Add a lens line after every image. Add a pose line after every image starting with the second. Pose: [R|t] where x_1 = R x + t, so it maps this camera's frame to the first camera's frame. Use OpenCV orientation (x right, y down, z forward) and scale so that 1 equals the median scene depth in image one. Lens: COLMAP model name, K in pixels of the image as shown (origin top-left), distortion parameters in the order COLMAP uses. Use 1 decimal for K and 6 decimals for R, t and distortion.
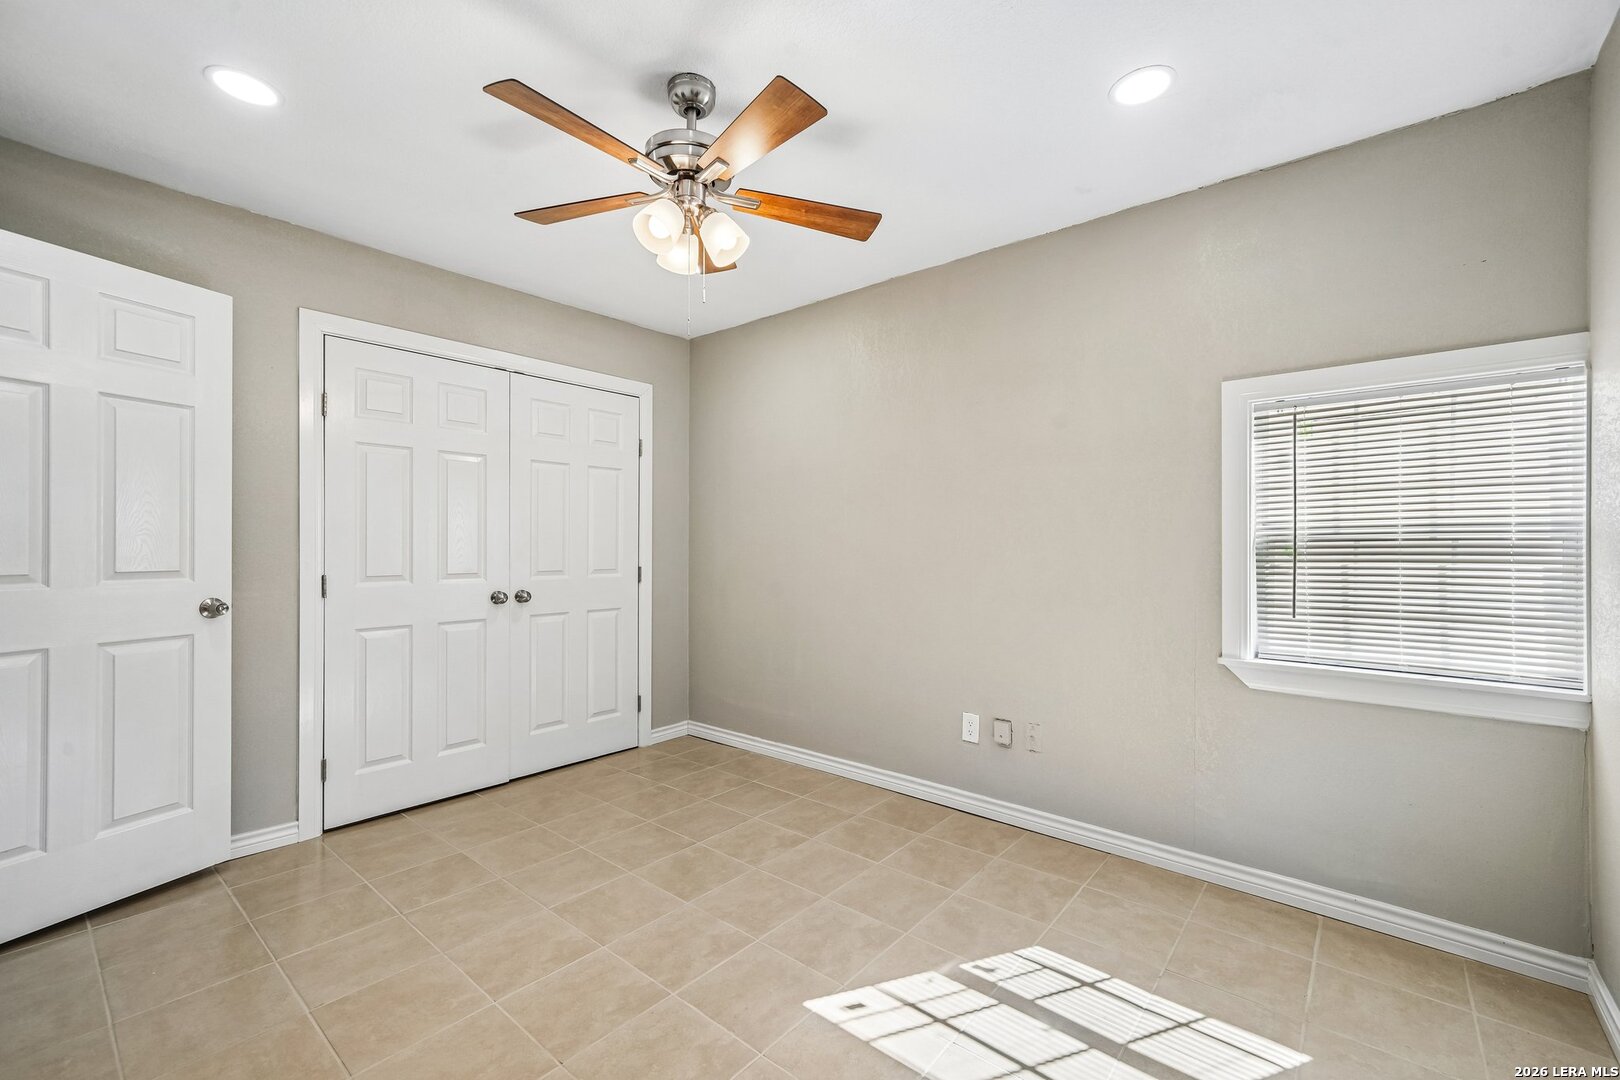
lens RADIAL K [[691.6, 0, 823.8], [0, 691.6, 540.8], [0, 0, 1]] dist [-0.009753, 0.003200]
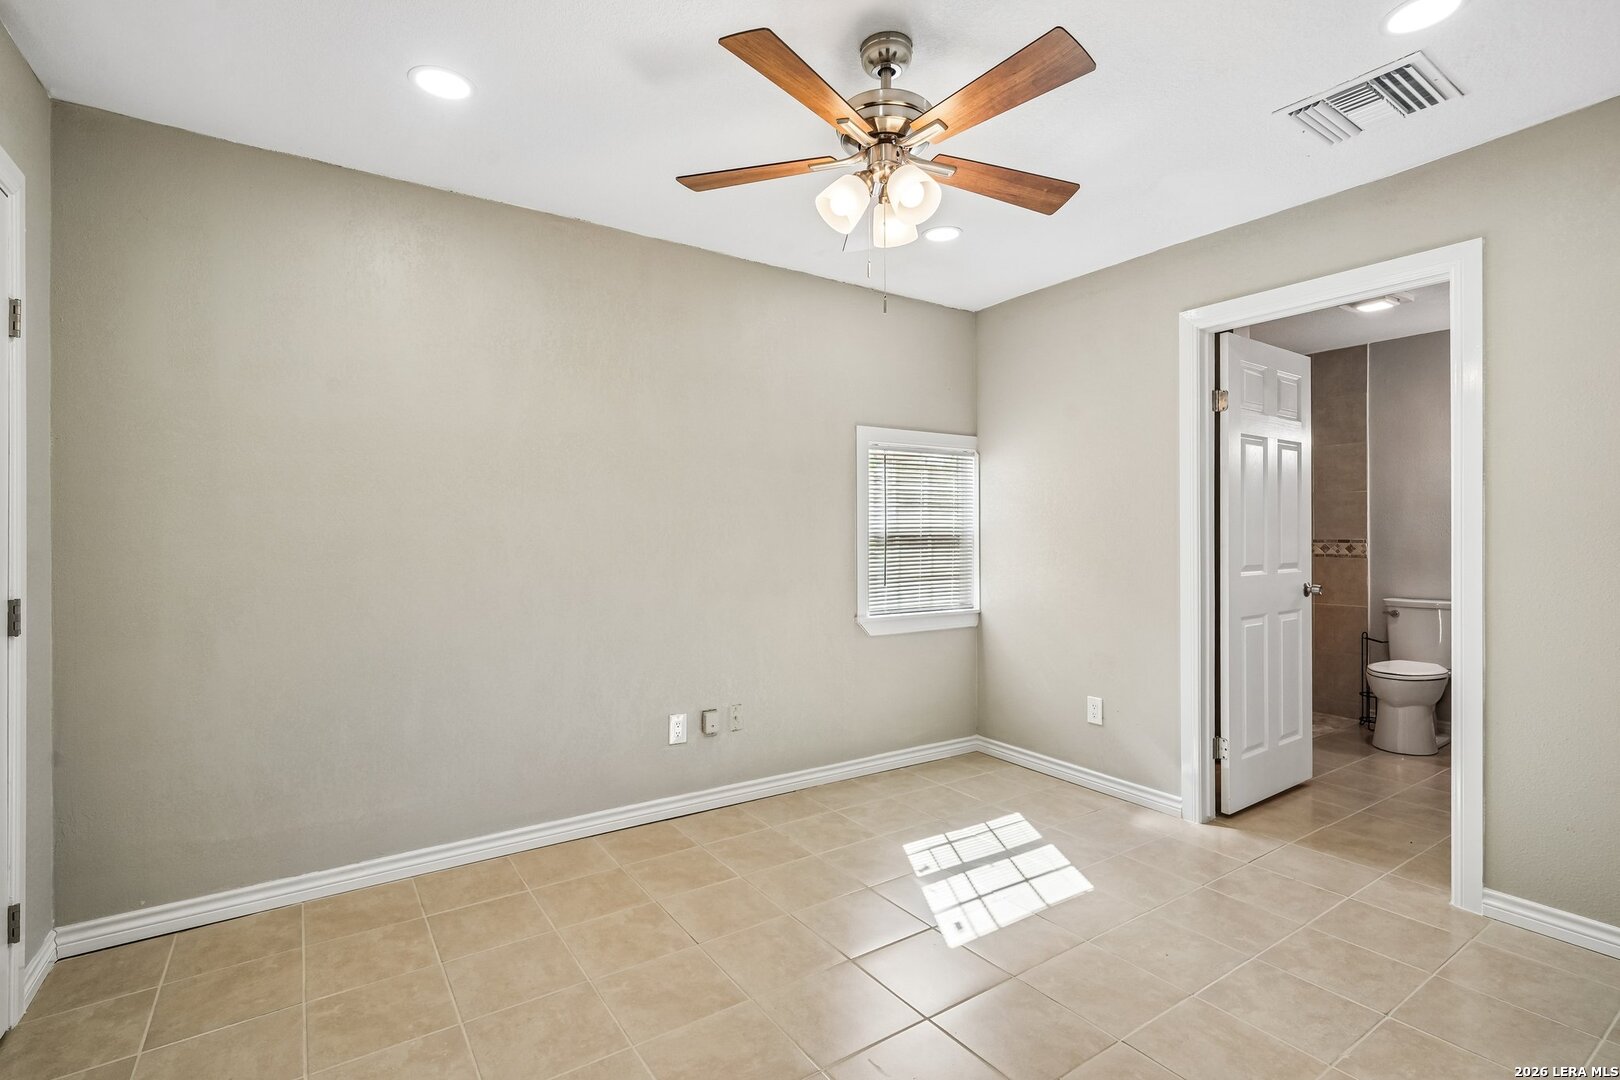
lens RADIAL K [[758.6, 0, 826.0], [0, 758.6, 536.4], [0, 0, 1]] dist [-0.008225, -0.000490]
pose [[0.253689, -0.006010, 0.967267, -0.981921], [-0.003016, 0.999971, 0.007004, -0.011740], [-0.967281, -0.004694, 0.253663, 0.678011]]
